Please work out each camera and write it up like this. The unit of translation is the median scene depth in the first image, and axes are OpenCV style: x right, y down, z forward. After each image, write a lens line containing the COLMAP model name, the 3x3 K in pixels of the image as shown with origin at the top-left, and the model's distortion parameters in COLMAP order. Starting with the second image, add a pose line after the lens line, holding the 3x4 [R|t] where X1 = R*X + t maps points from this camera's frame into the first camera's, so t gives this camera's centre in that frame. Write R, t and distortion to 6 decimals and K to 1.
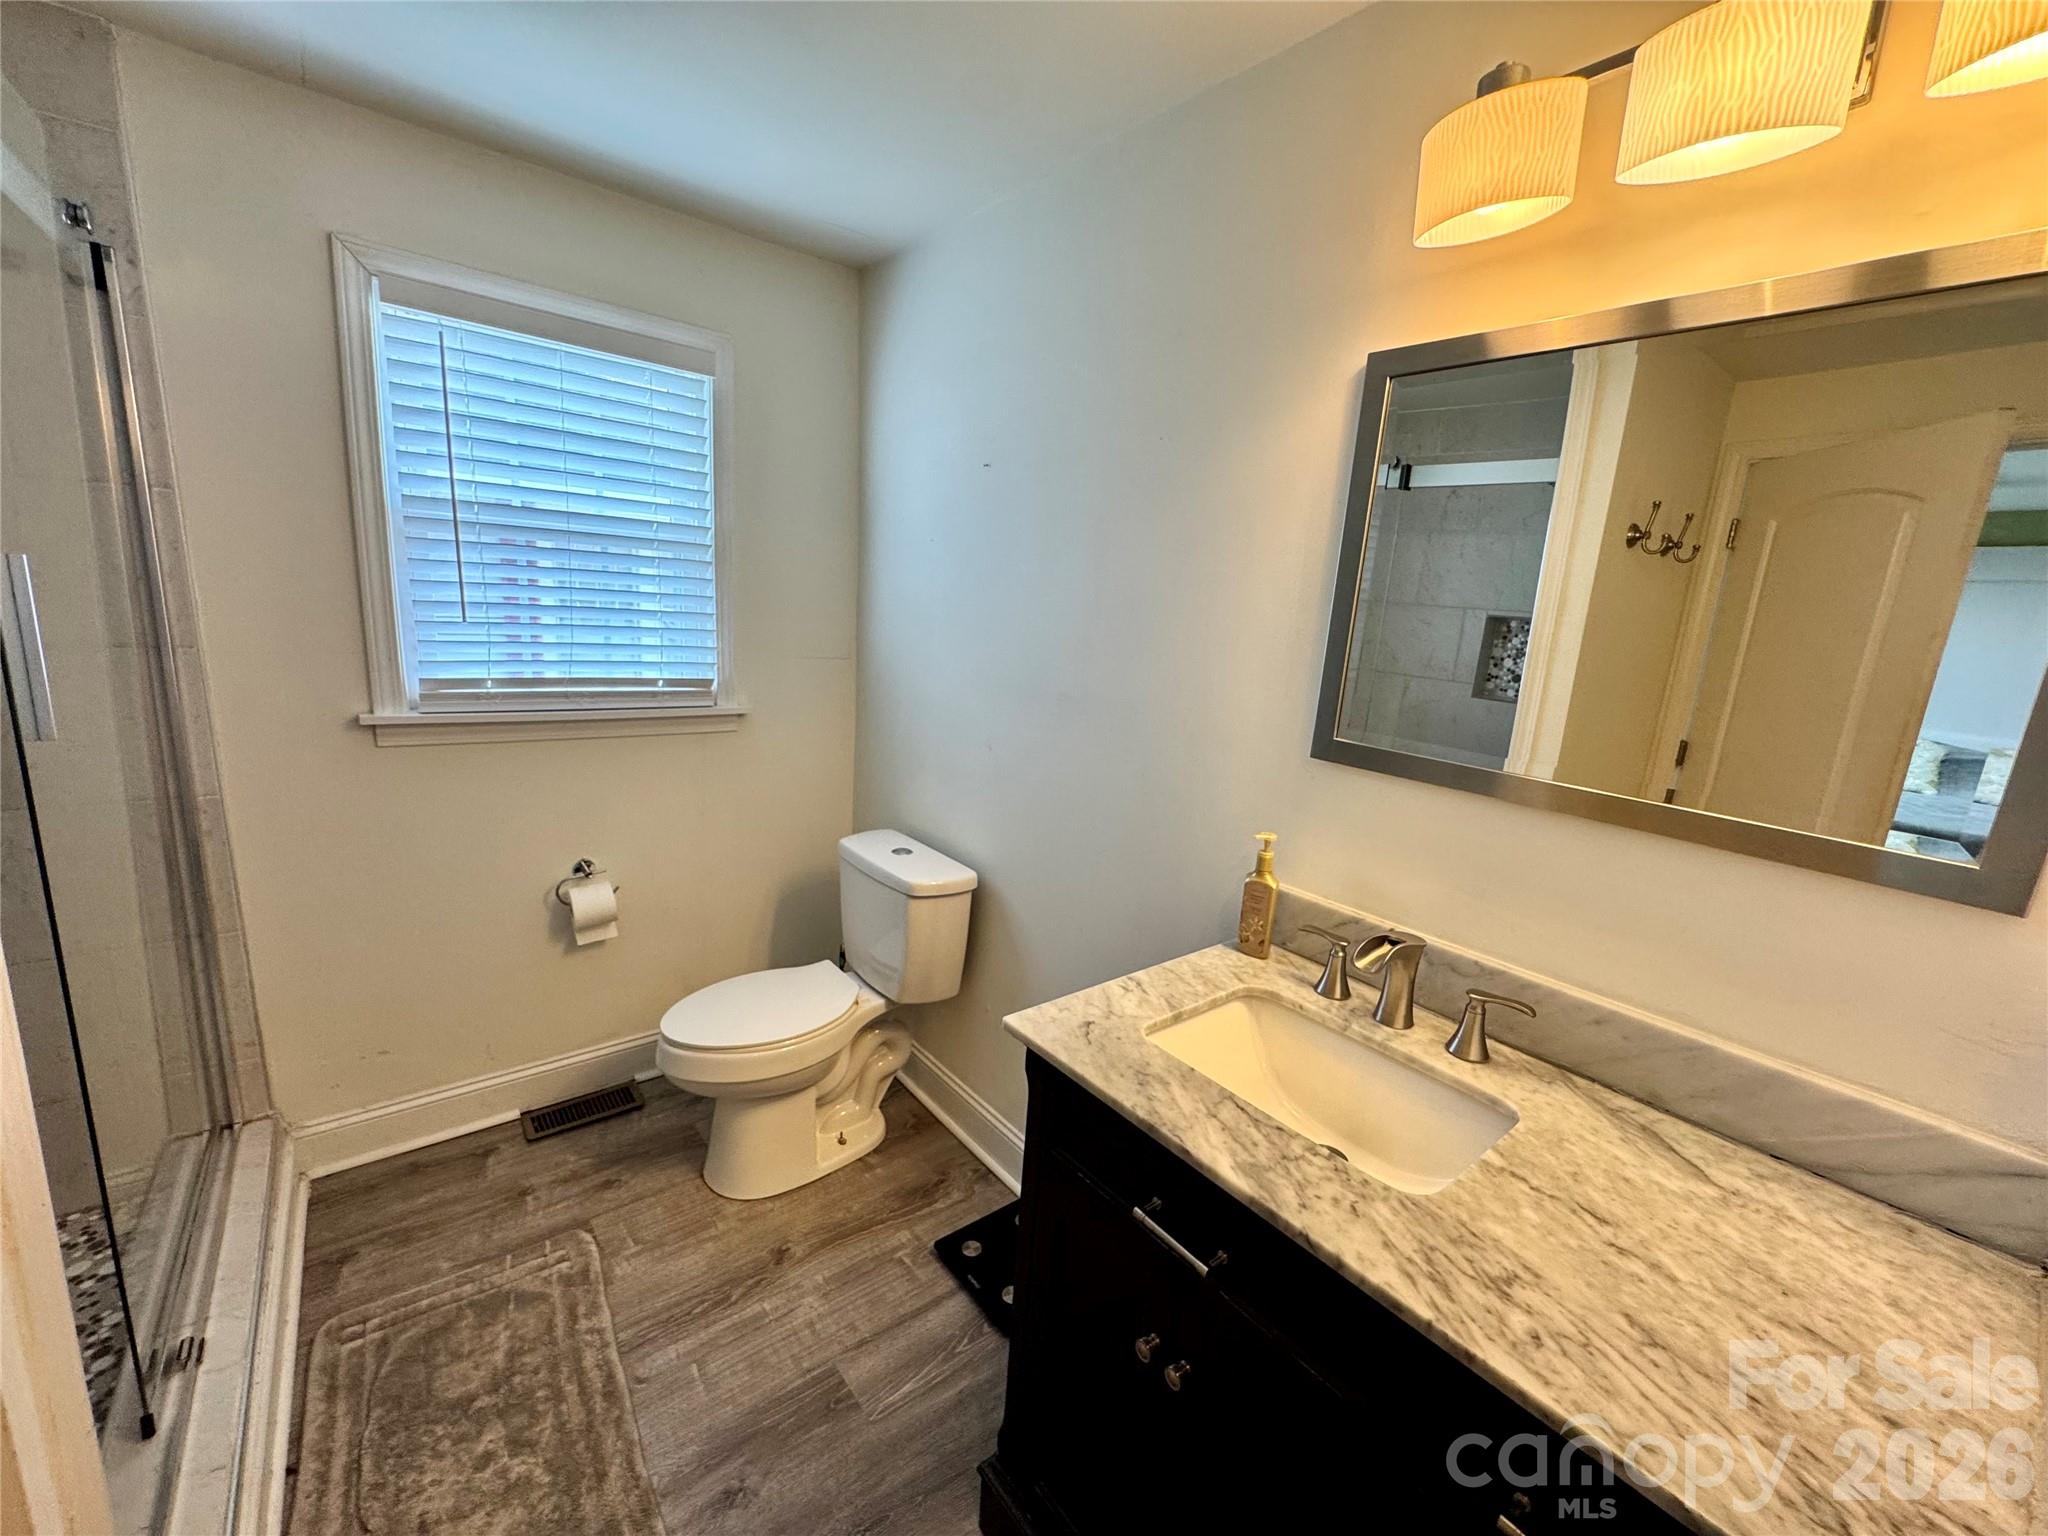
lens RADIAL K [[820.3, 0, 1024.3], [0, 820.3, 762.8], [0, 0, 1]] dist [-0.002895, 0.000122]
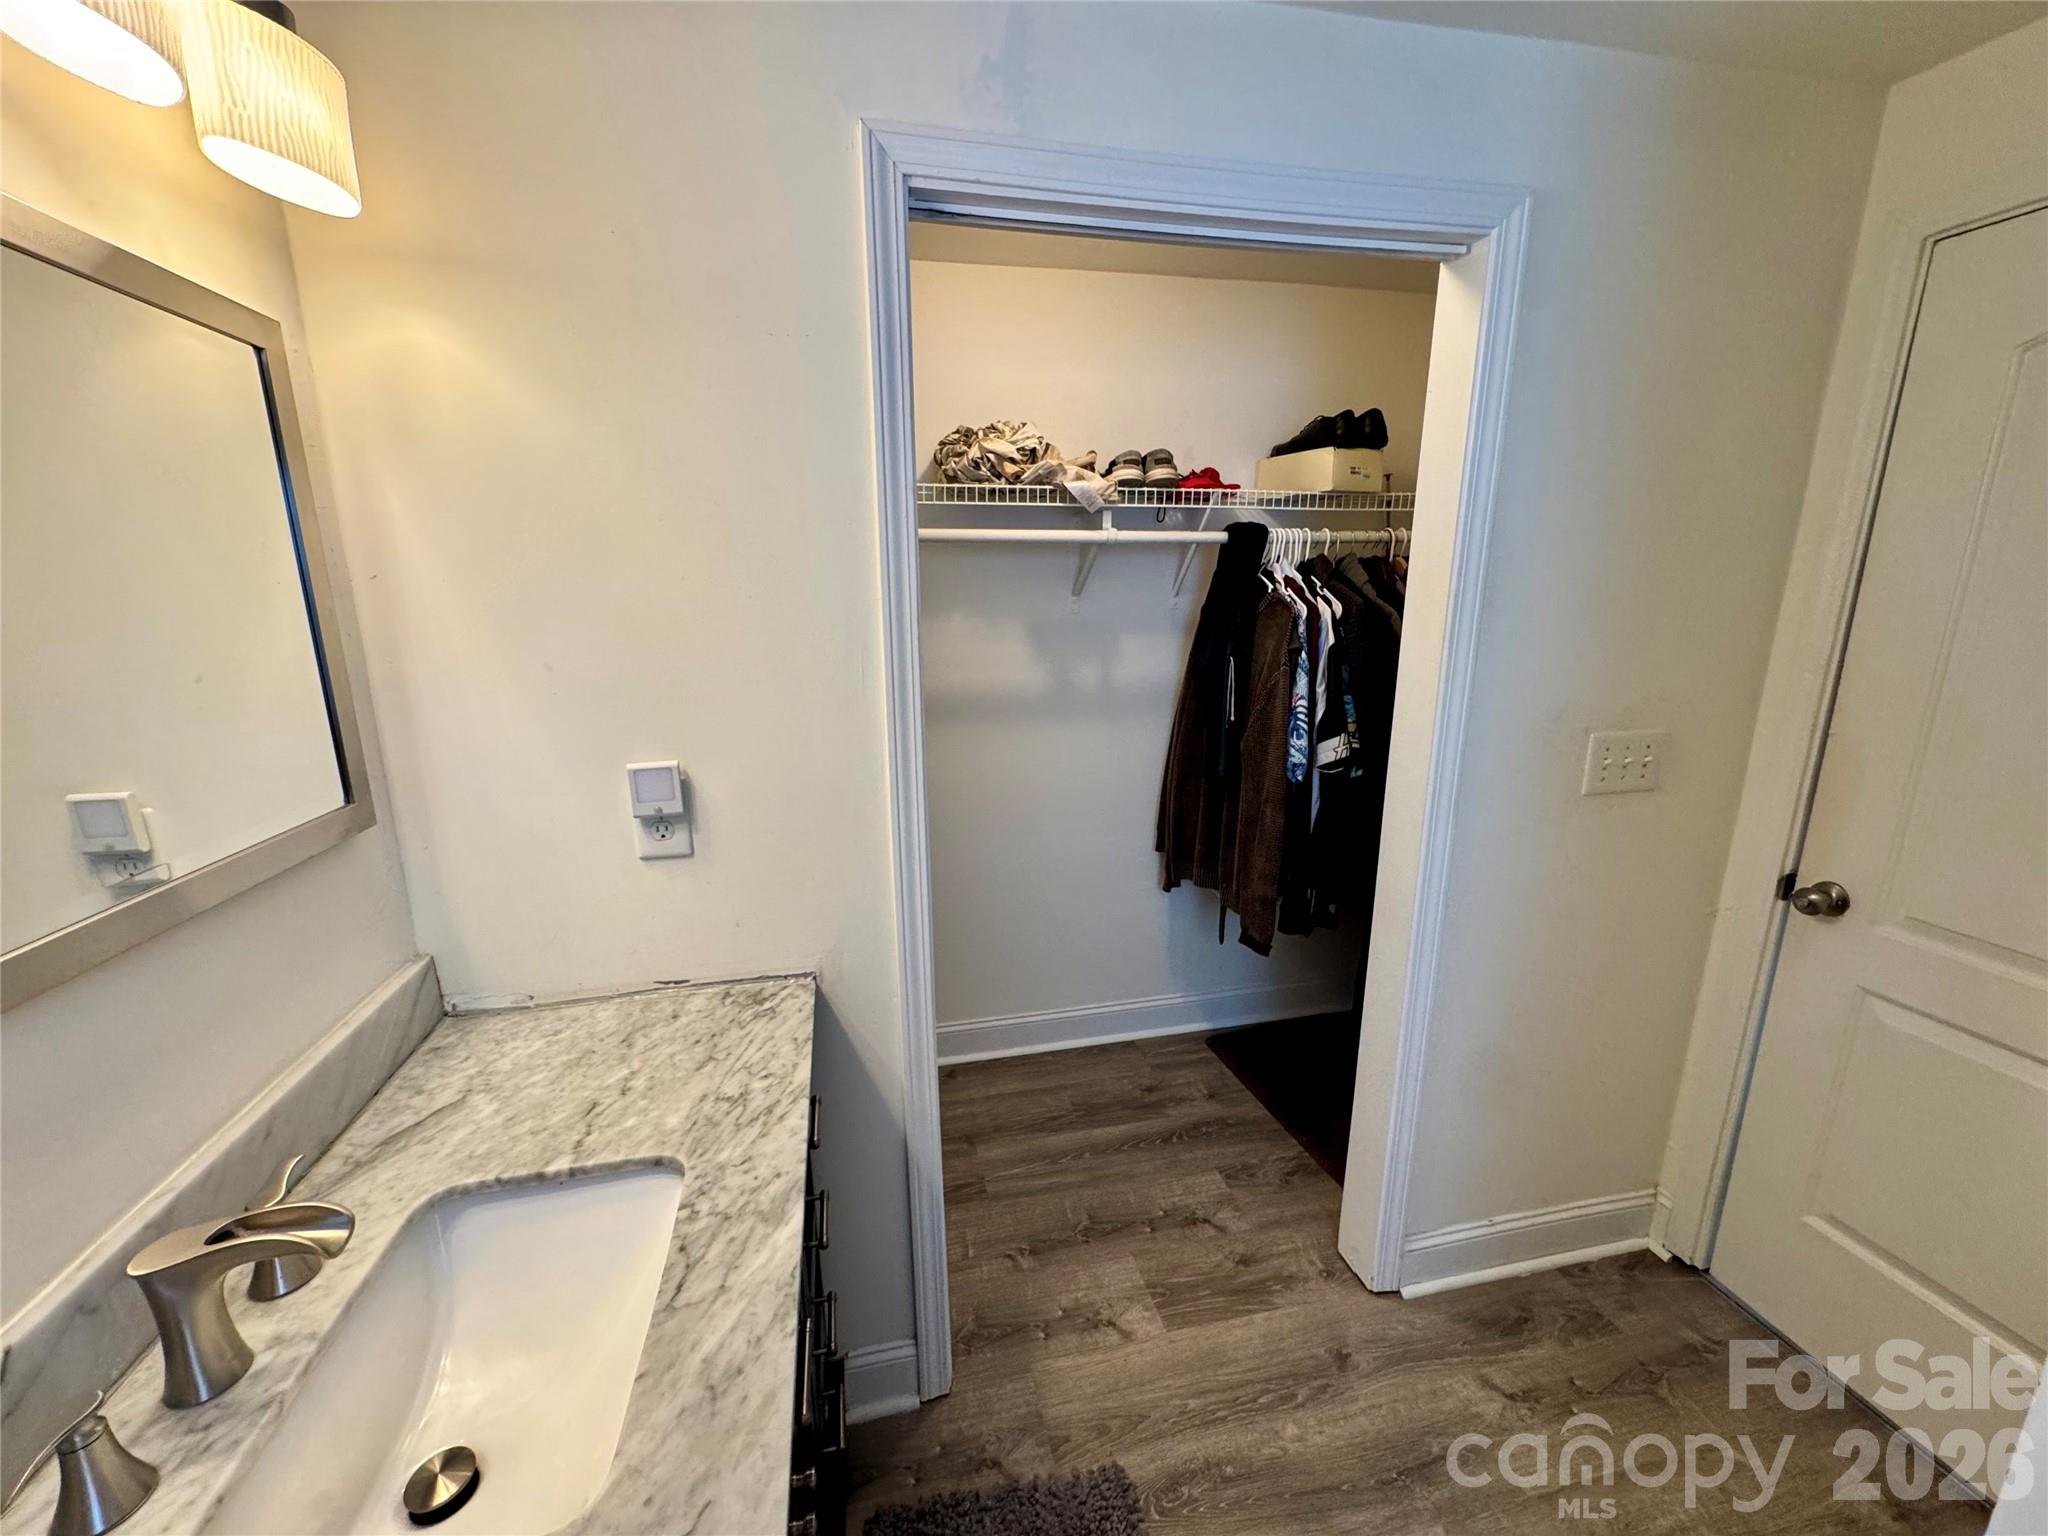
lens RADIAL K [[820.3, 0, 1019.7], [0, 820.3, 772.8], [0, 0, 1]] dist [-0.002895, 0.000122]
pose [[-0.894584, -0.151144, 0.420565, -0.292307], [0.046489, 0.904493, 0.423946, -0.355753], [-0.444475, 0.398807, -0.802119, 1.297041]]
